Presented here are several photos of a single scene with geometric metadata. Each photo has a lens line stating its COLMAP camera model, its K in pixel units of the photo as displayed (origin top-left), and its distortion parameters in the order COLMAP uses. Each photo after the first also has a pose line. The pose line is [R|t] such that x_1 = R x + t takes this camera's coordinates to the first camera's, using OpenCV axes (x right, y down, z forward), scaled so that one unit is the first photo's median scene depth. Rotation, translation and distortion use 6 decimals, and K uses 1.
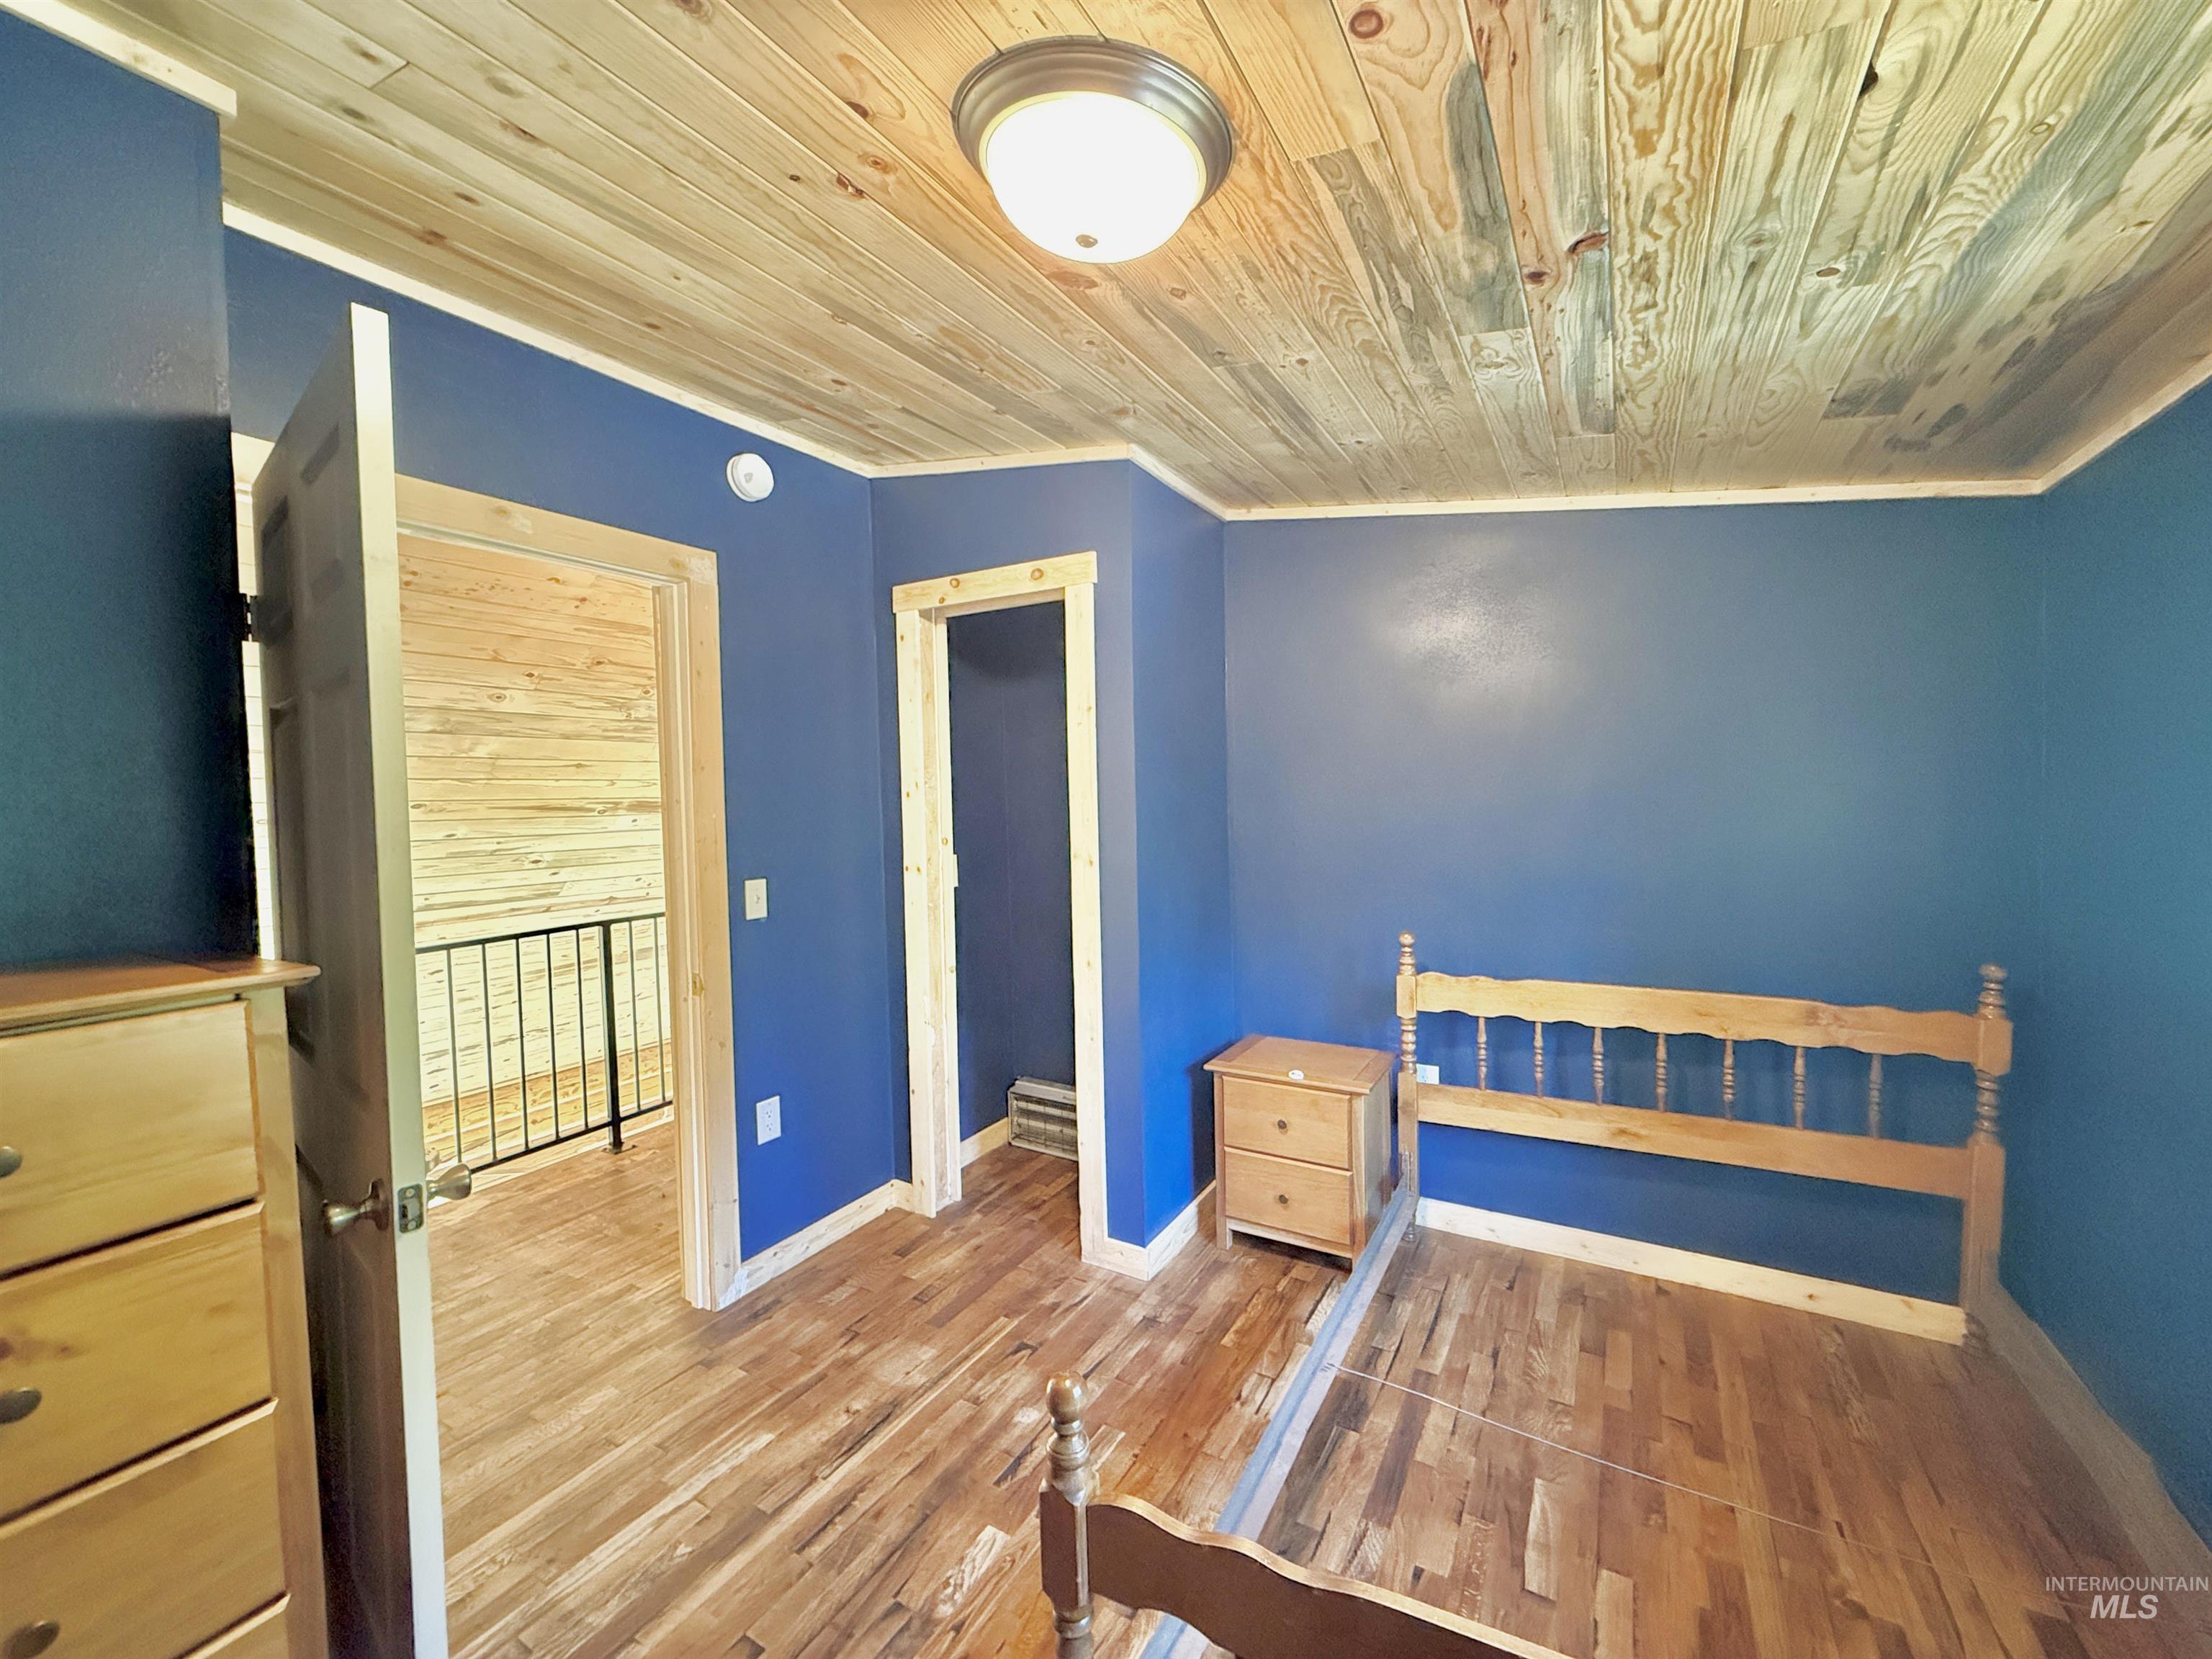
lens RADIAL K [[880.6, 0, 1102.0], [0, 880.6, 825.4], [0, 0, 1]] dist [-0.000329, 0.000252]
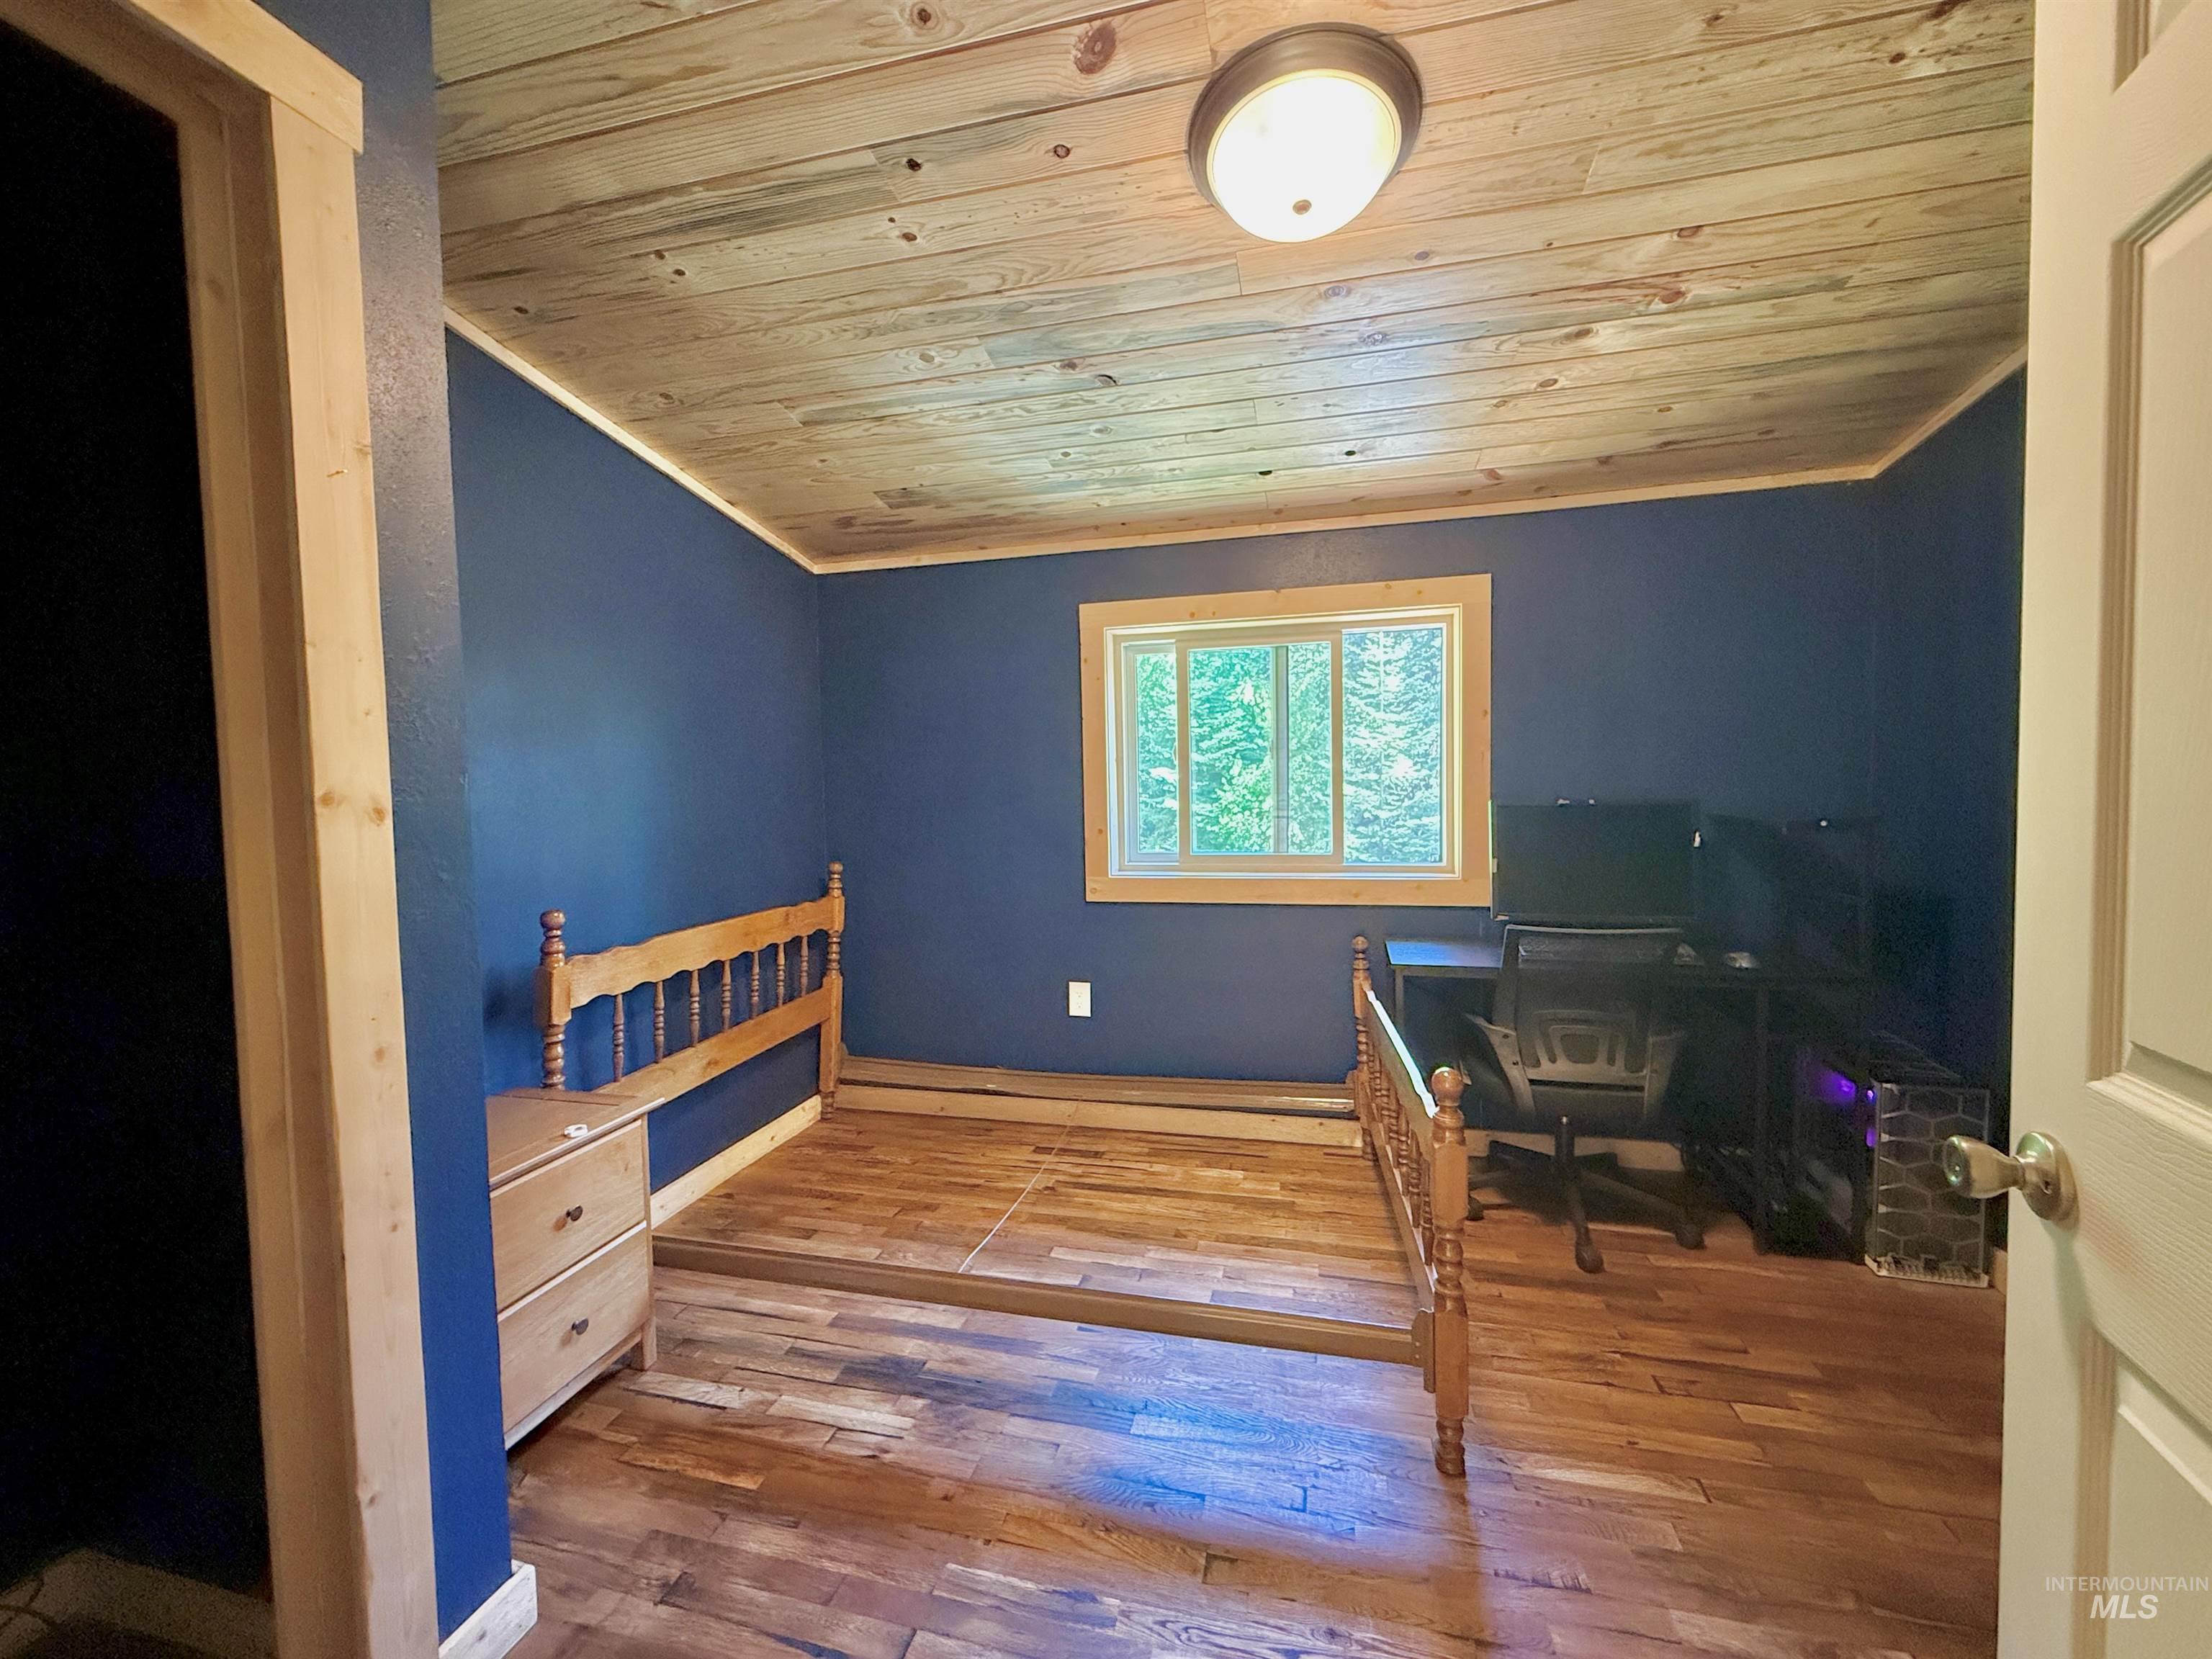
lens RADIAL K [[880.6, 0, 1099.1], [0, 880.6, 829.8], [0, 0, 1]] dist [-0.000329, 0.000252]
pose [[-0.285807, -0.014808, 0.958173, -0.632789], [0.057907, 0.997786, 0.032693, 0.070115], [-0.956536, 0.064829, -0.284317, 0.961944]]
